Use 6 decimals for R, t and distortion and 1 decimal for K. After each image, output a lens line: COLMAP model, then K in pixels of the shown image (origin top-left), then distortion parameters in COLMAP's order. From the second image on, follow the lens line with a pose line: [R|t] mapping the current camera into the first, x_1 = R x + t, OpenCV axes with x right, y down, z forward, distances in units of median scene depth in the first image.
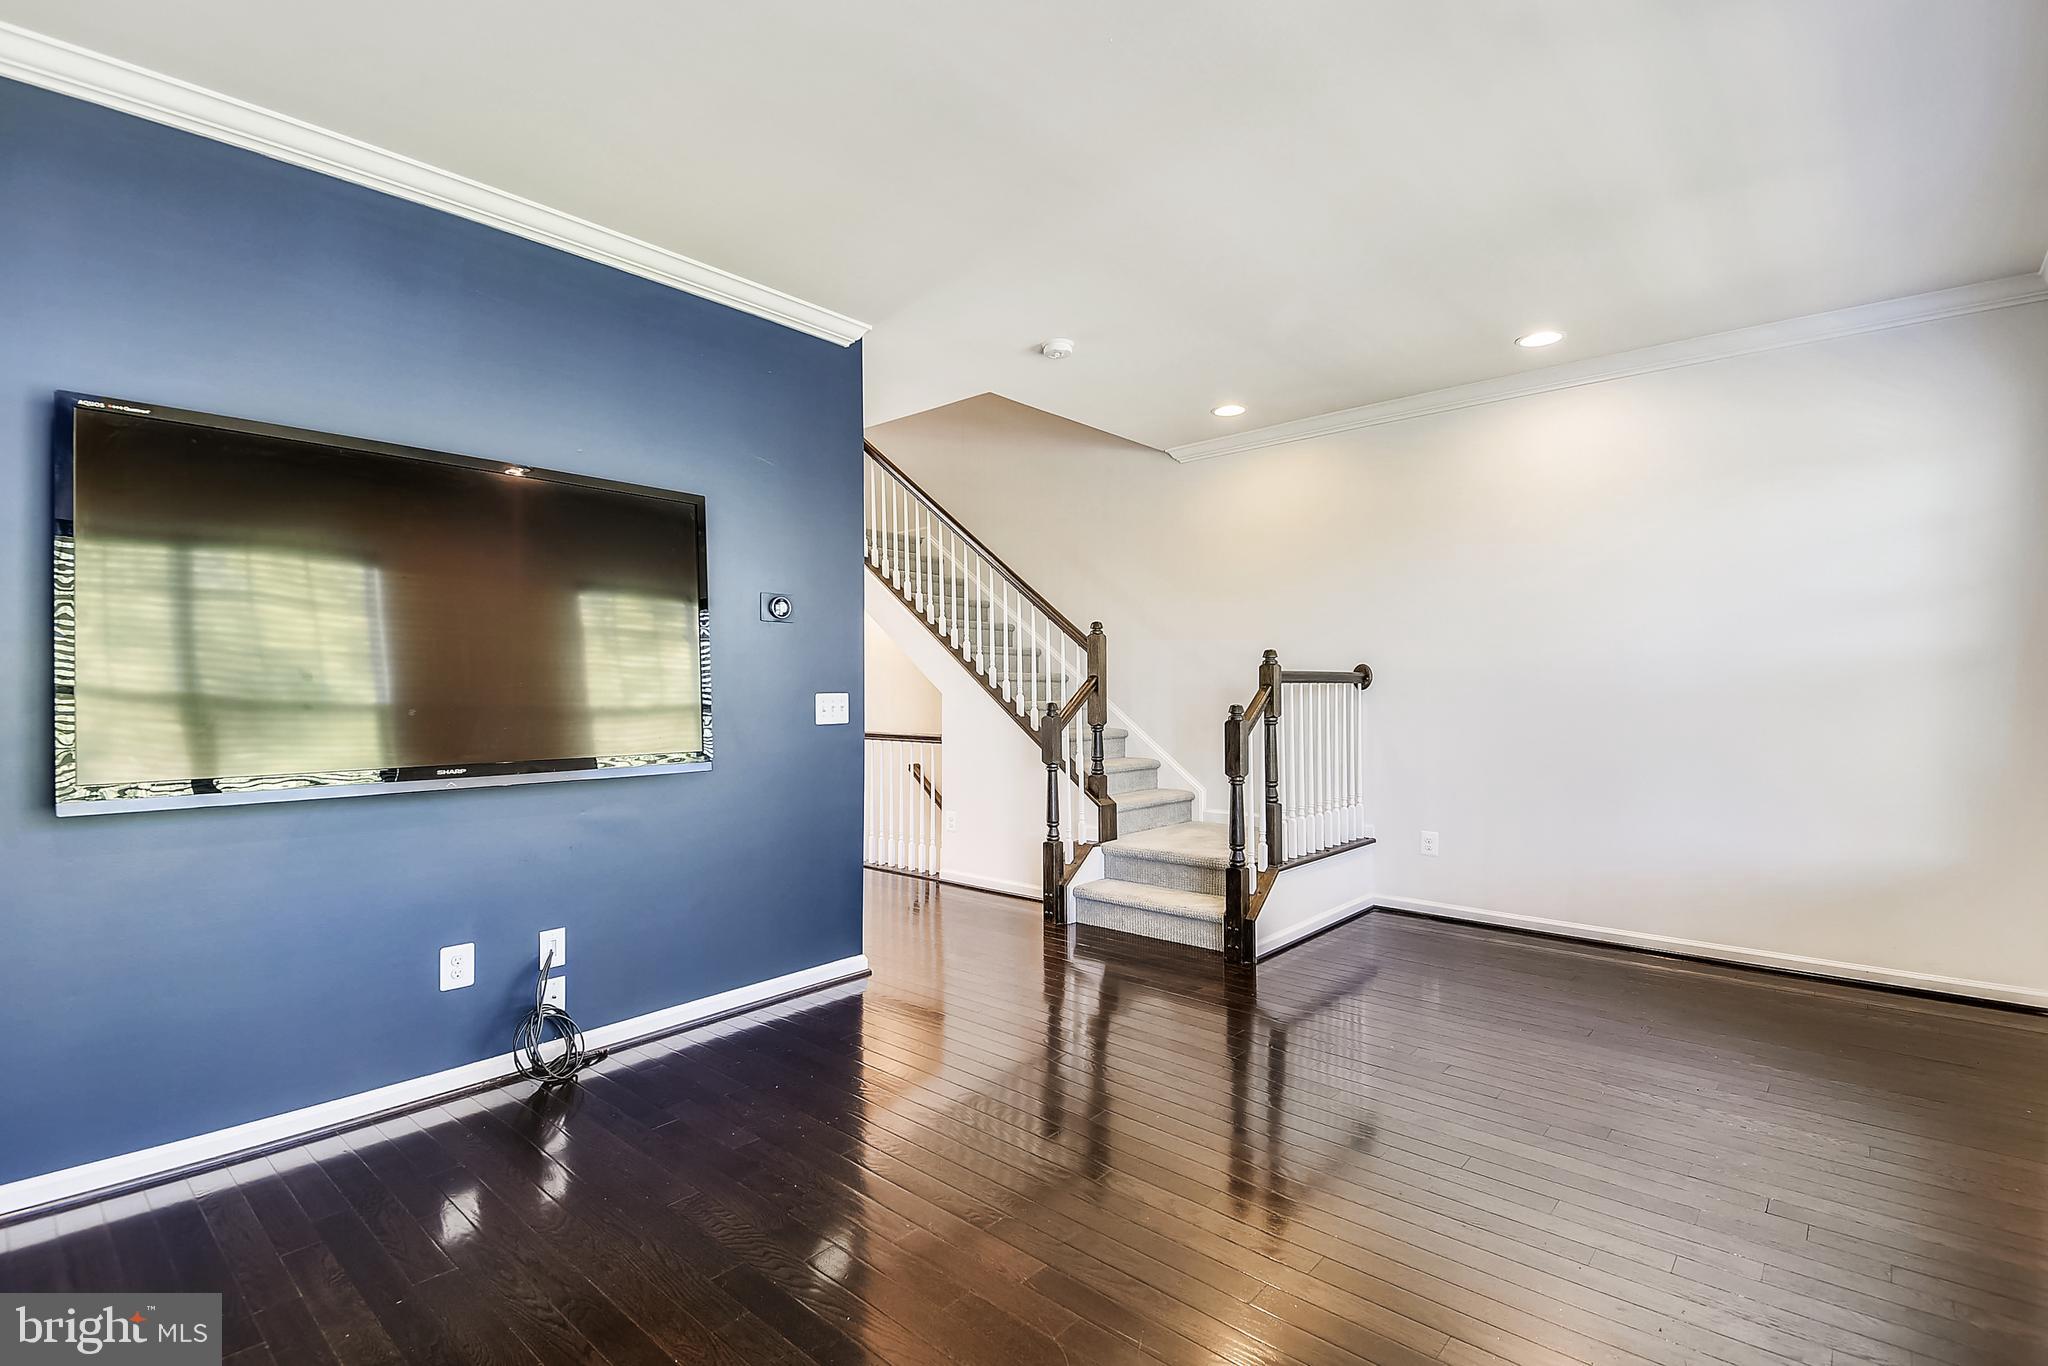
lens RADIAL K [[941.4, 0, 1035.2], [0, 941.4, 688.6], [0, 0, 1]] dist [-0.000812, -0.000271]
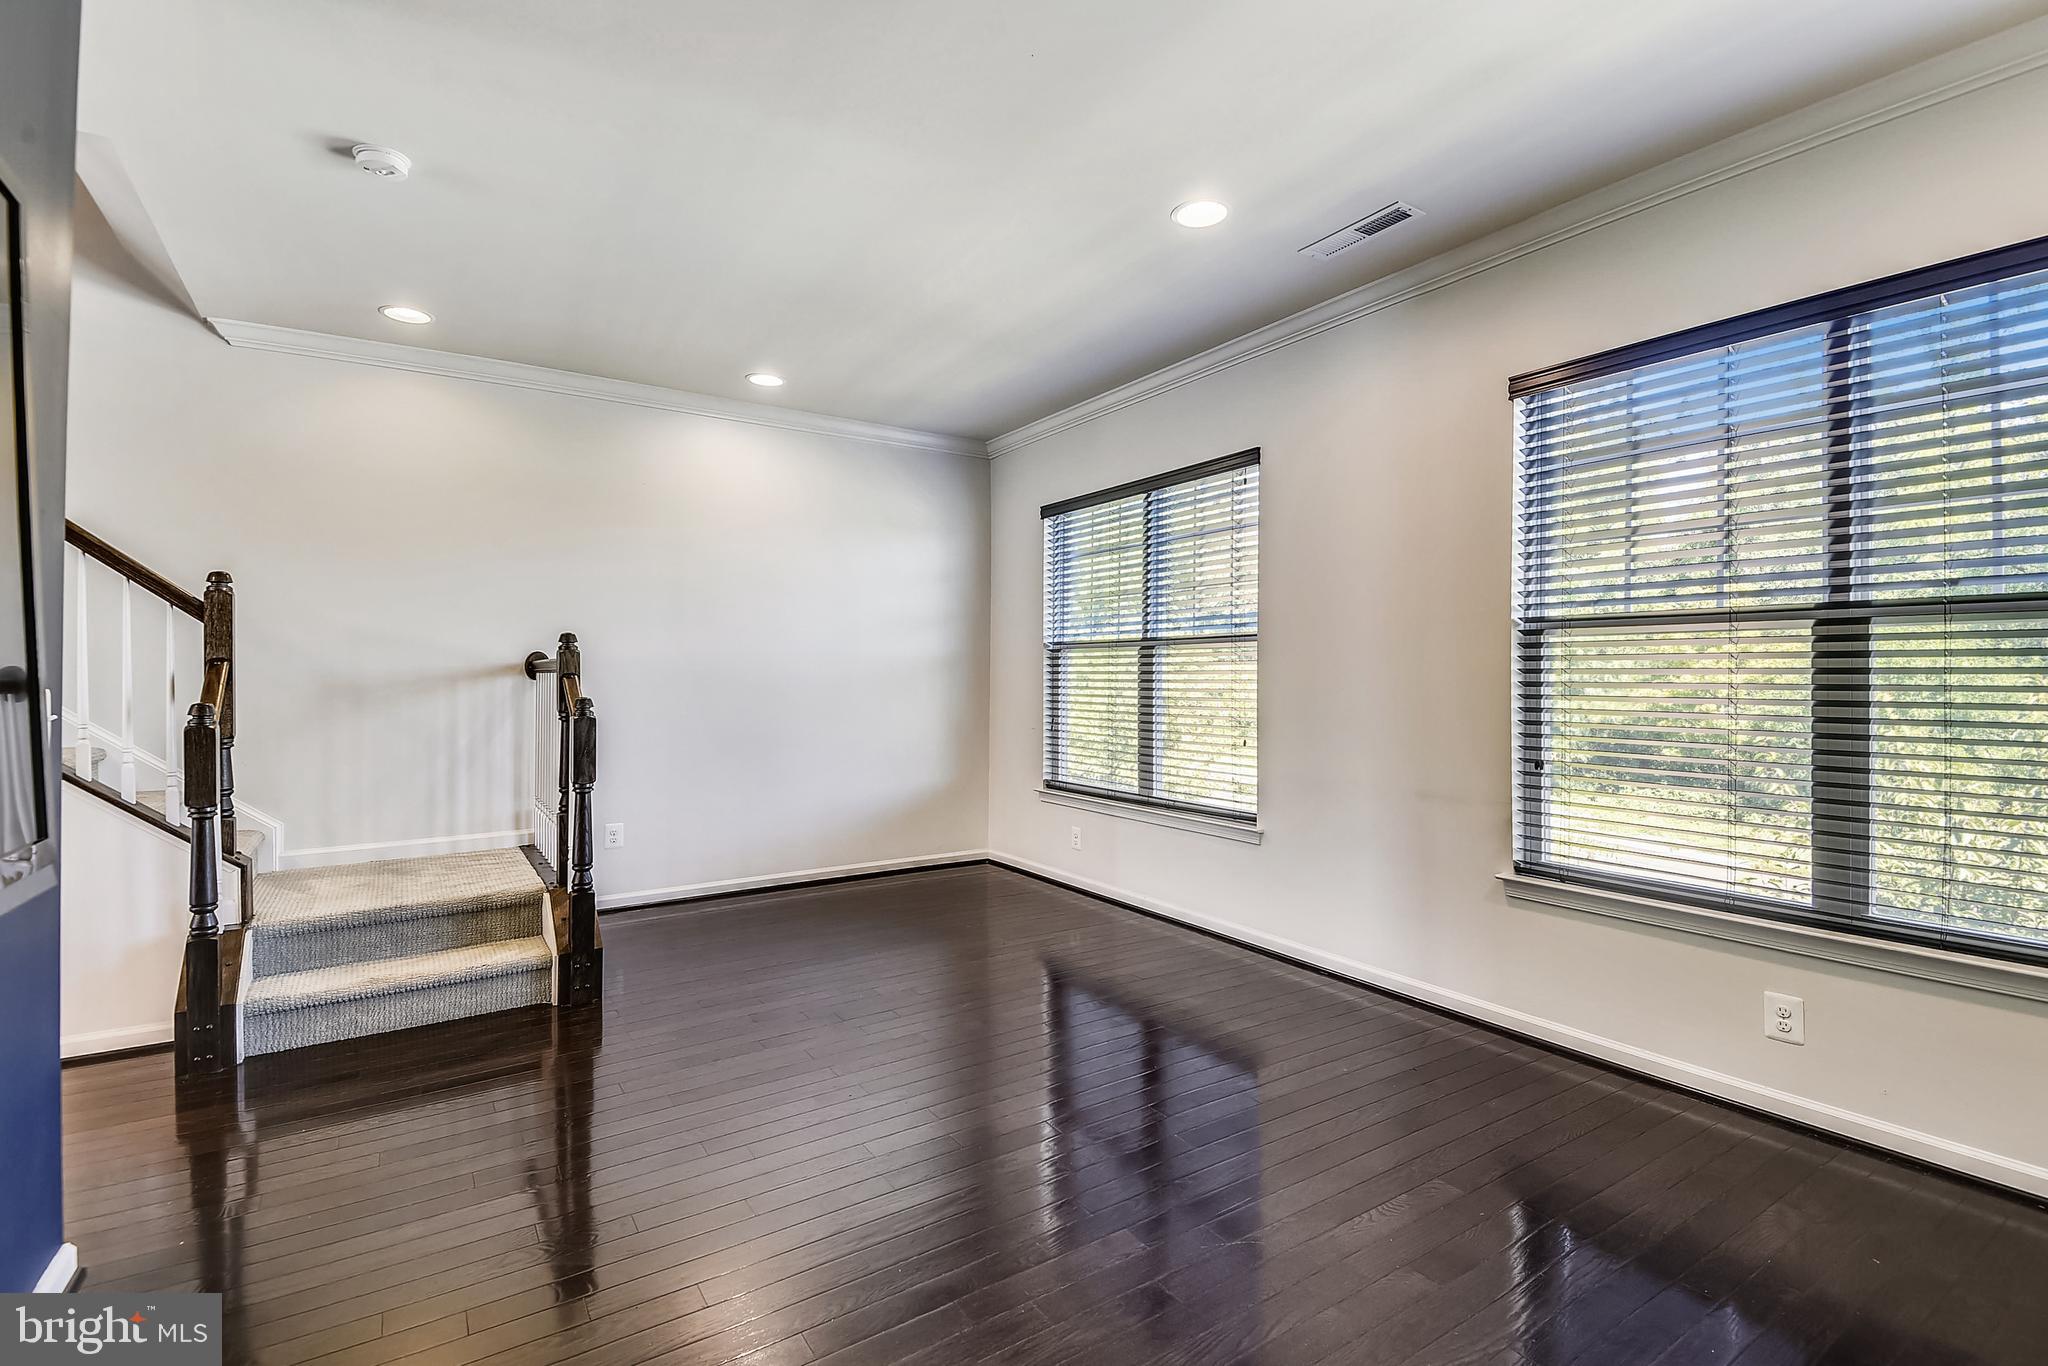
lens RADIAL K [[921.2, 0, 1030.3], [0, 921.2, 672.6], [0, 0, 1]] dist [-0.002684, -0.000818]
pose [[0.245943, 0.005596, 0.969268, -0.426257], [-0.002432, 0.999984, -0.005157, -0.003971], [-0.969281, -0.001089, 0.245952, 0.355317]]
